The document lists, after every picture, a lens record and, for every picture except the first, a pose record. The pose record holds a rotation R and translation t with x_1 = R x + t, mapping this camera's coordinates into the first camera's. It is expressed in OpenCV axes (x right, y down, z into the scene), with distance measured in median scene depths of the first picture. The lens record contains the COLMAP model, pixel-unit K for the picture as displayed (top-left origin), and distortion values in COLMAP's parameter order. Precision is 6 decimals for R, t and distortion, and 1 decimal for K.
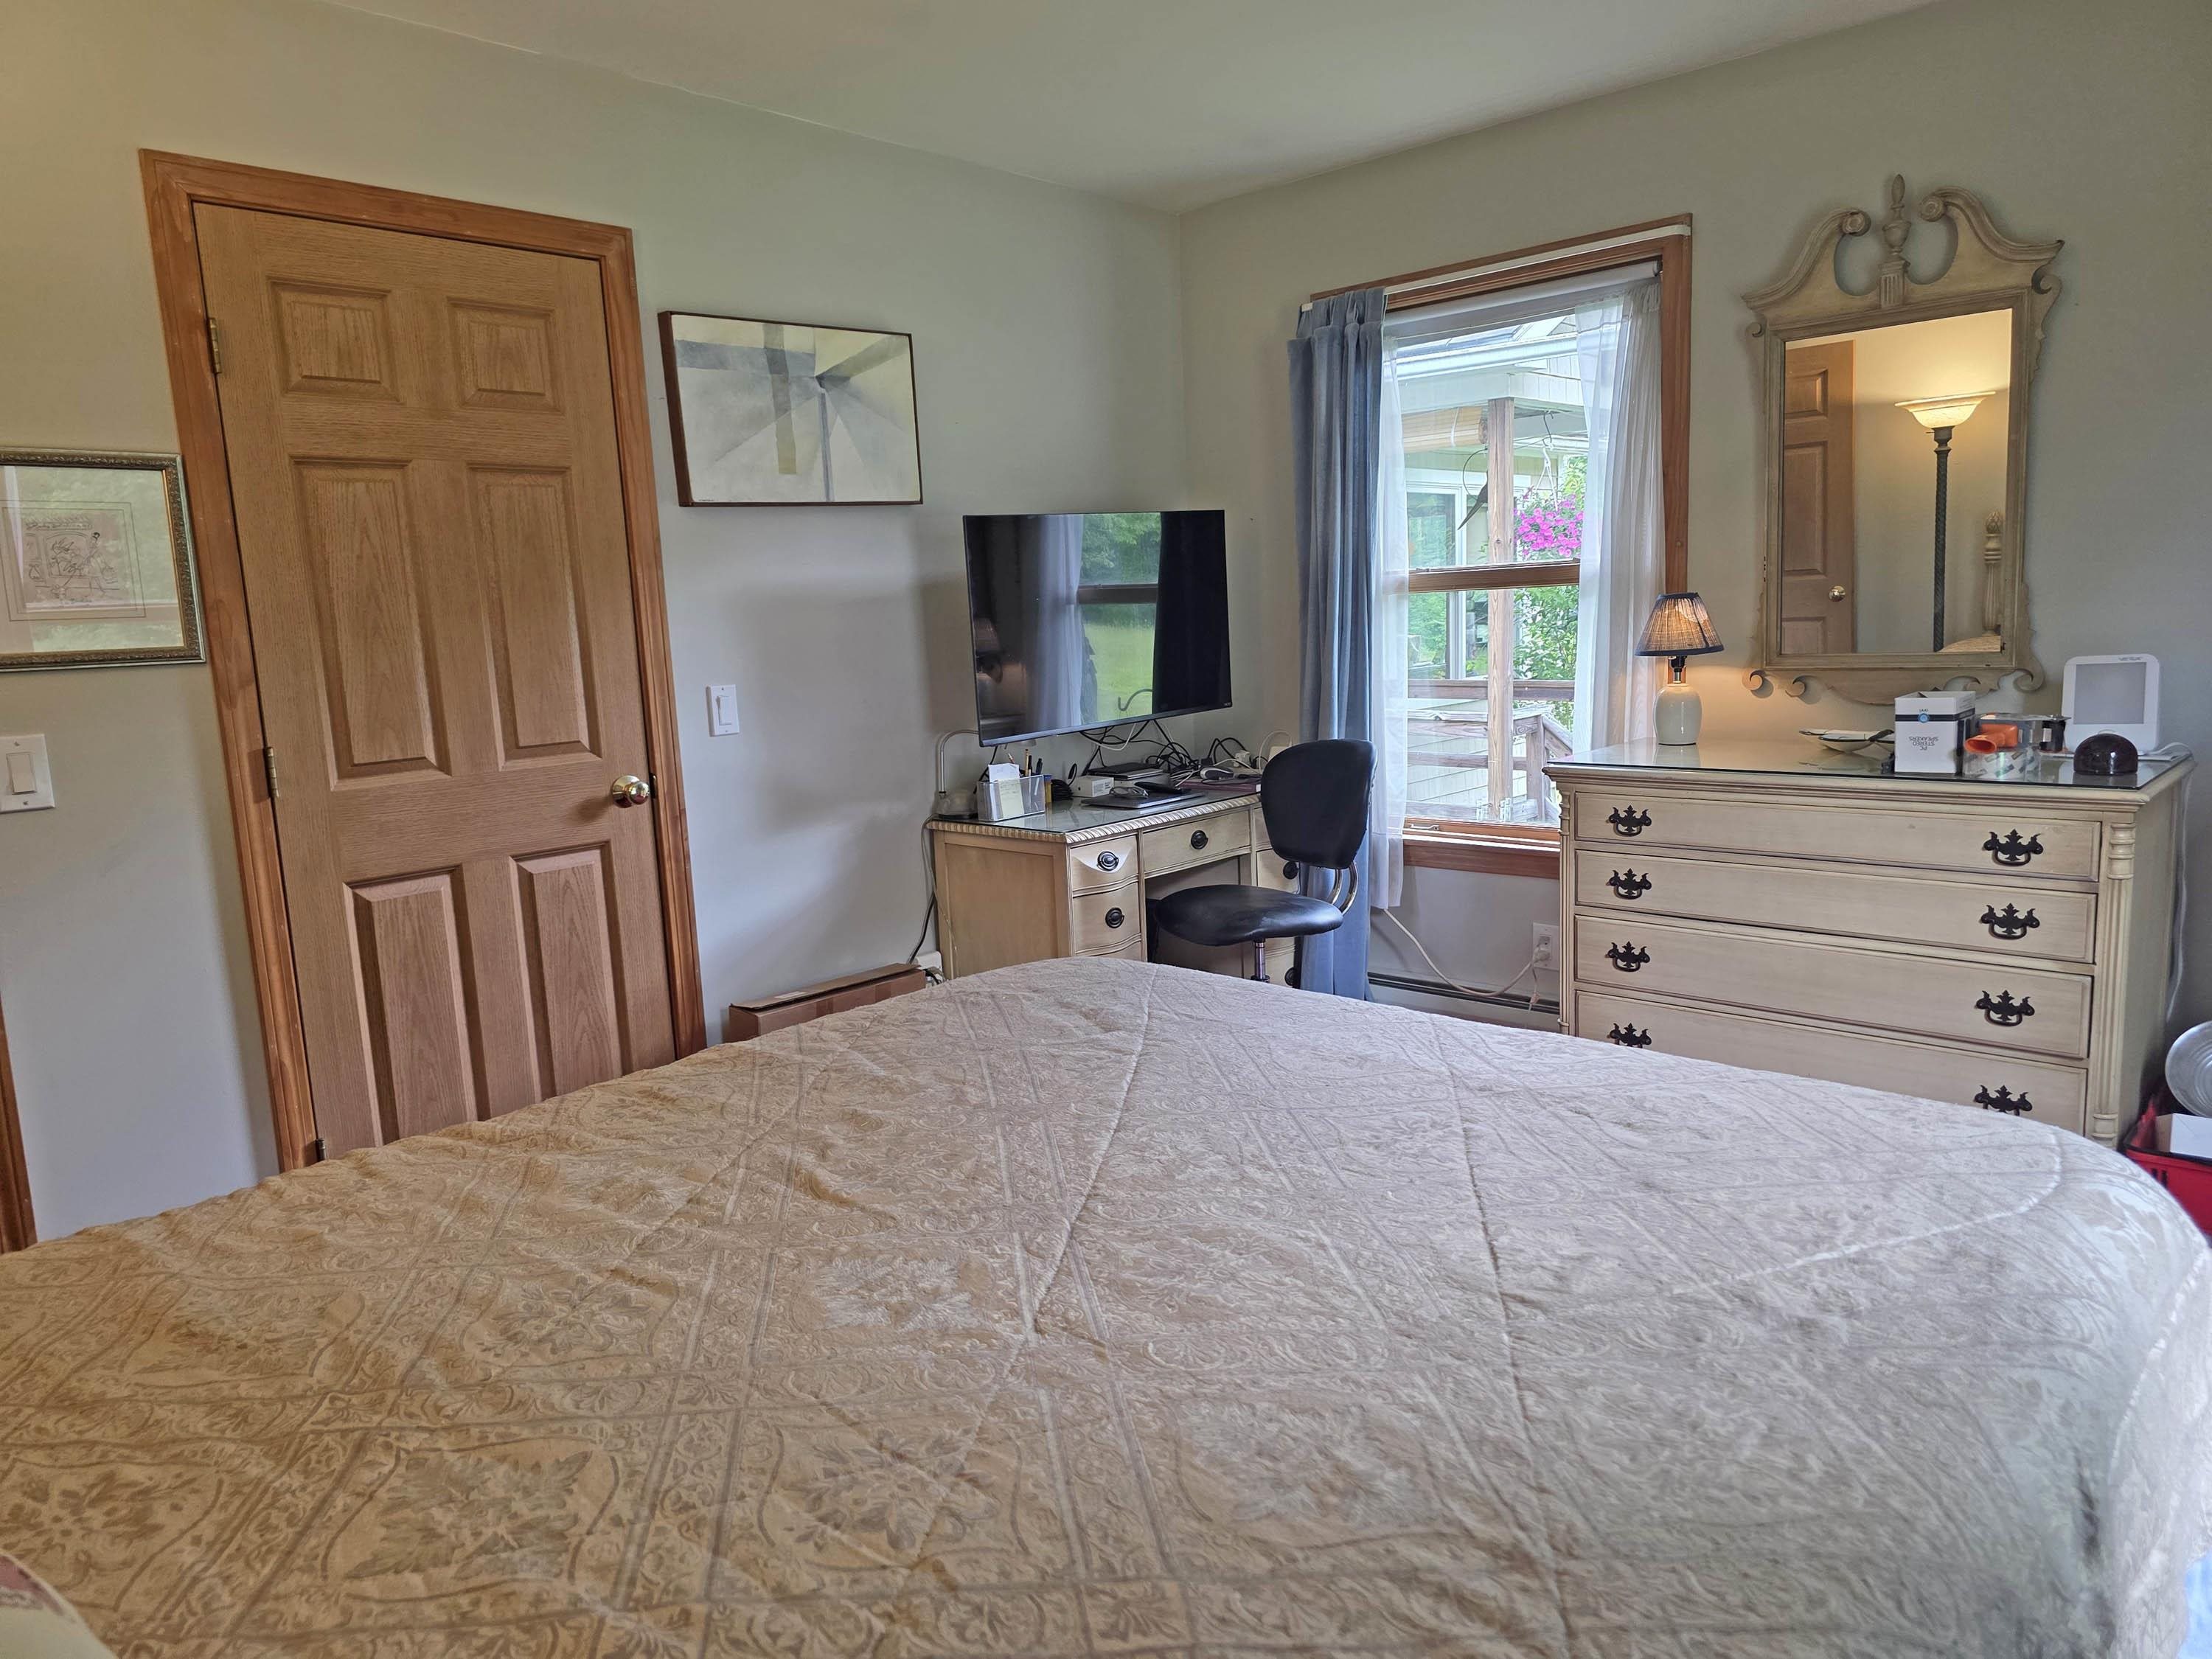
lens RADIAL K [[1481.0, 0, 1093.1], [0, 1481.0, 821.0], [0, 0, 1]] dist [0.052401, -0.044914]
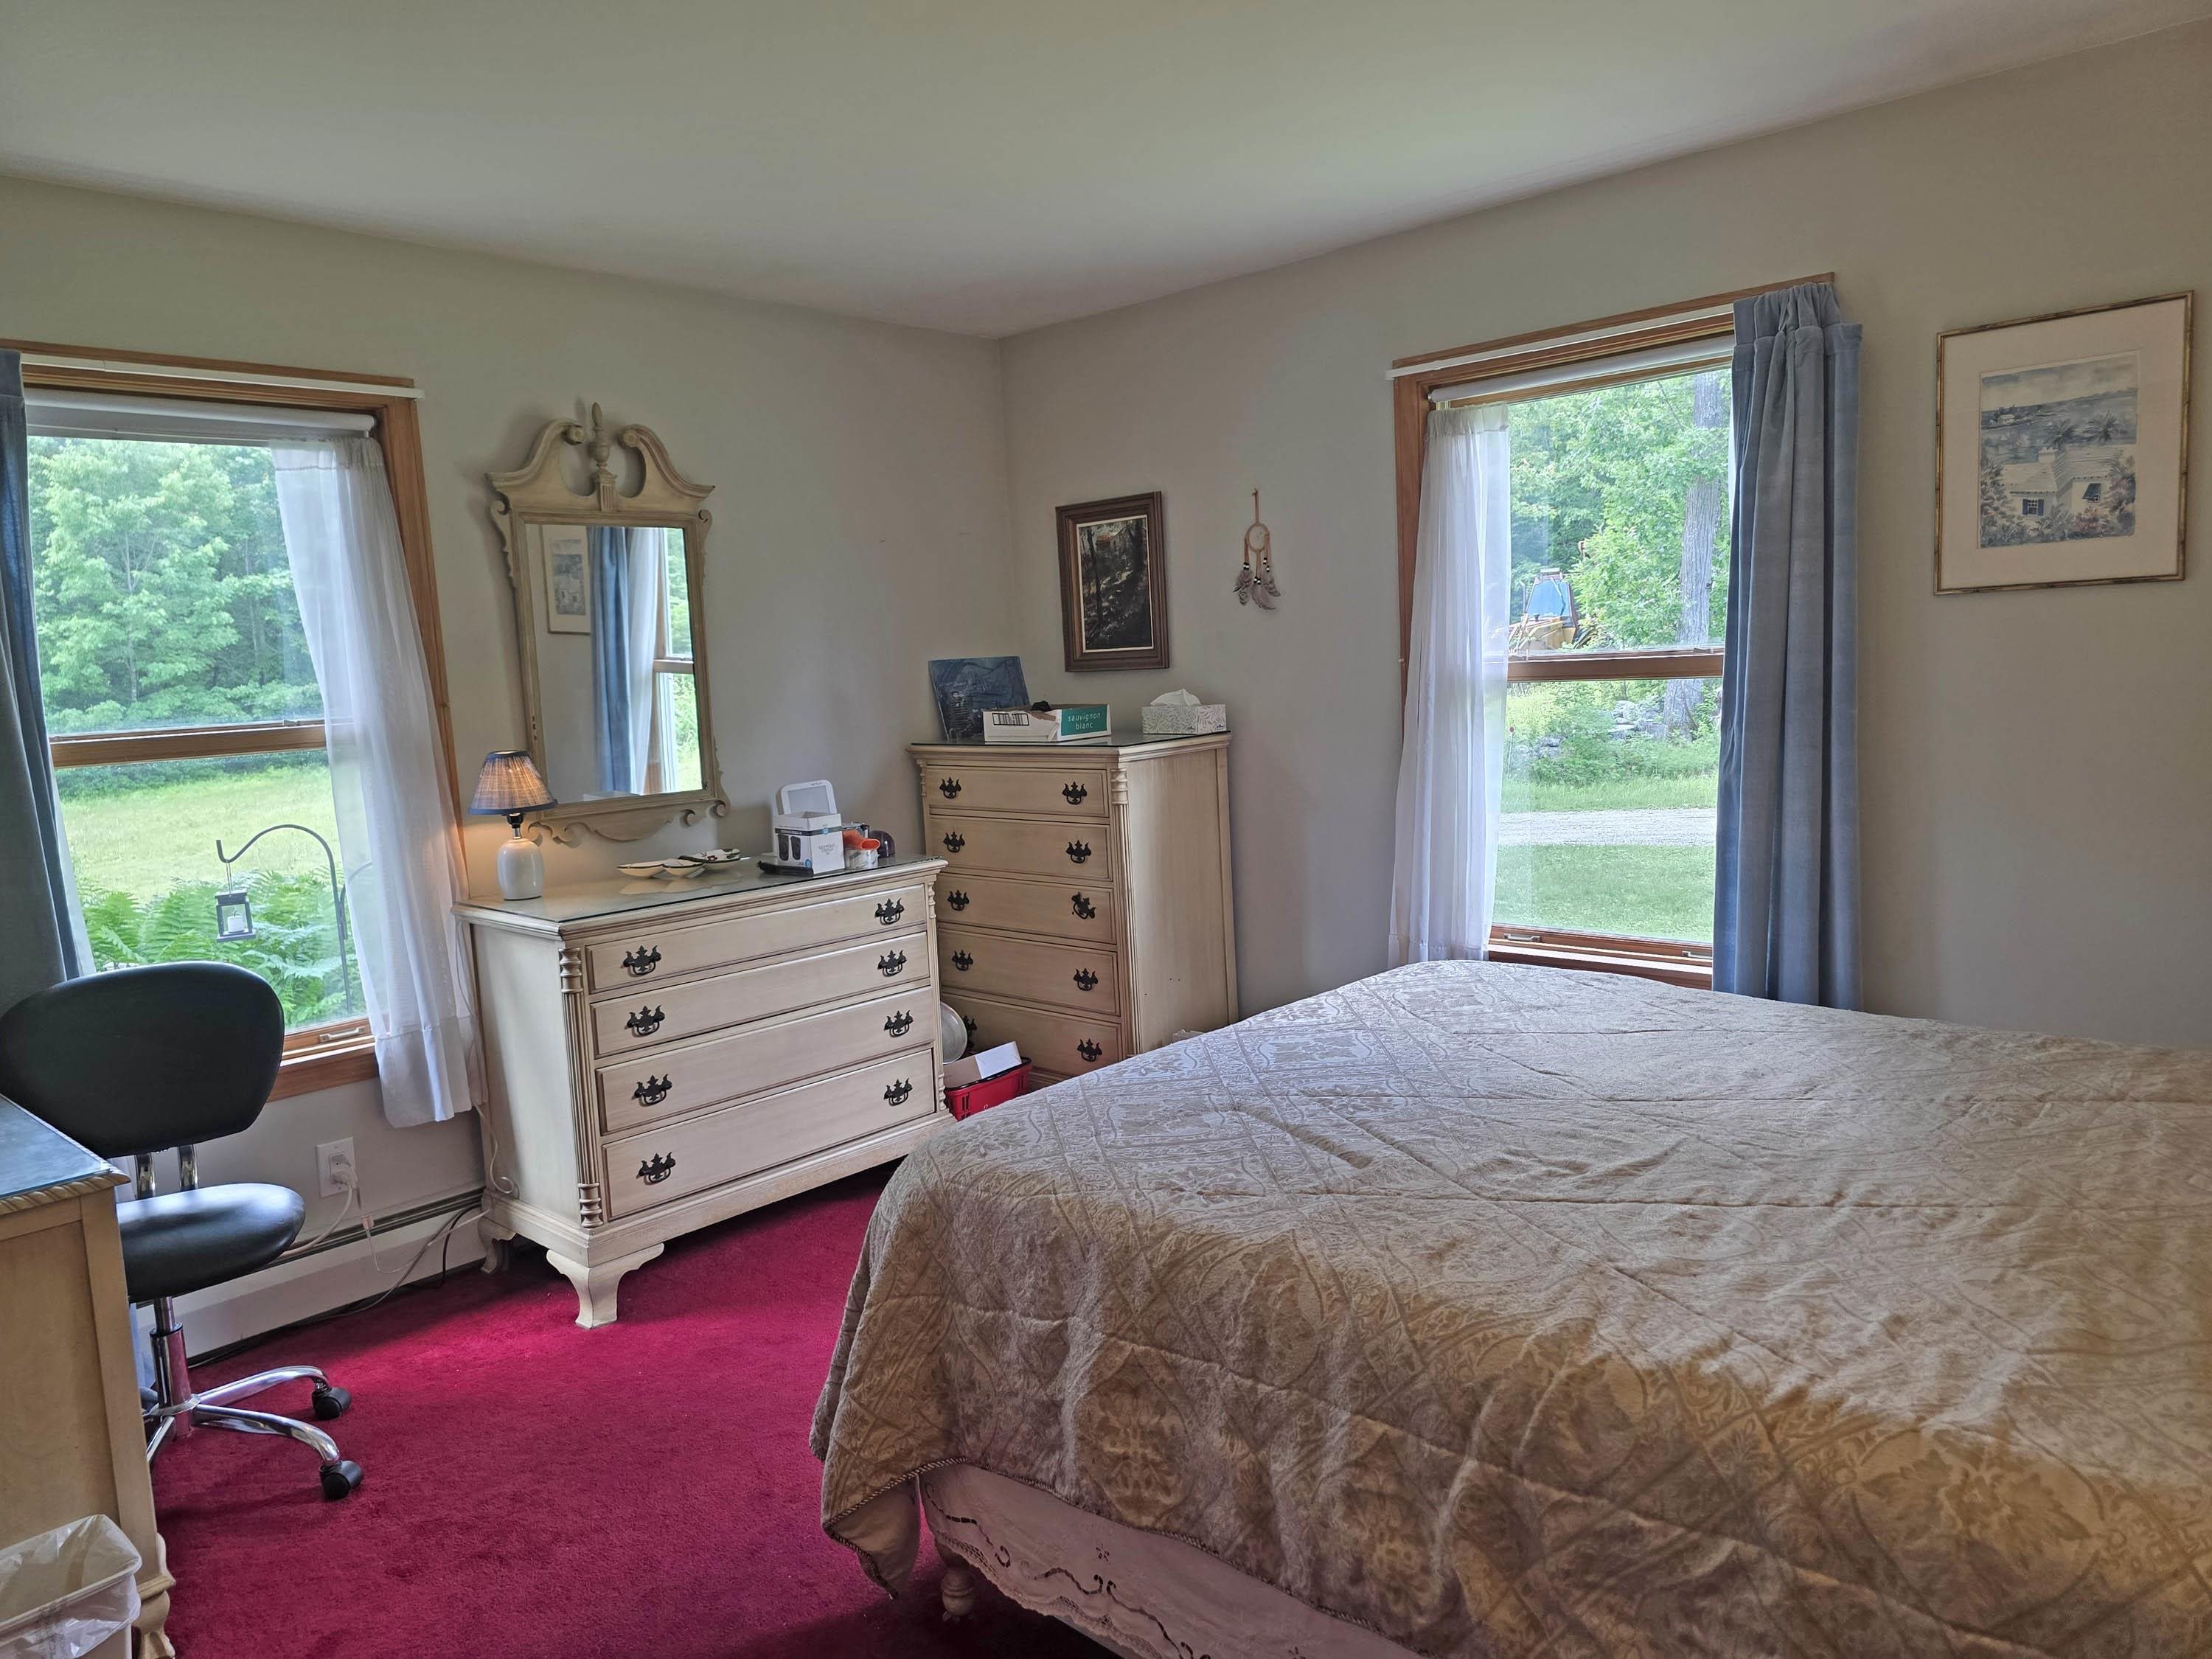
lens RADIAL K [[1481.0, 0, 1092.7], [0, 1481.0, 844.3], [0, 0, 1]] dist [0.052401, -0.044914]
pose [[0.013468, -0.080940, 0.996628, -0.748666], [0.194840, 0.977825, 0.076780, -0.109772], [-0.980743, 0.193149, 0.028940, 0.710908]]
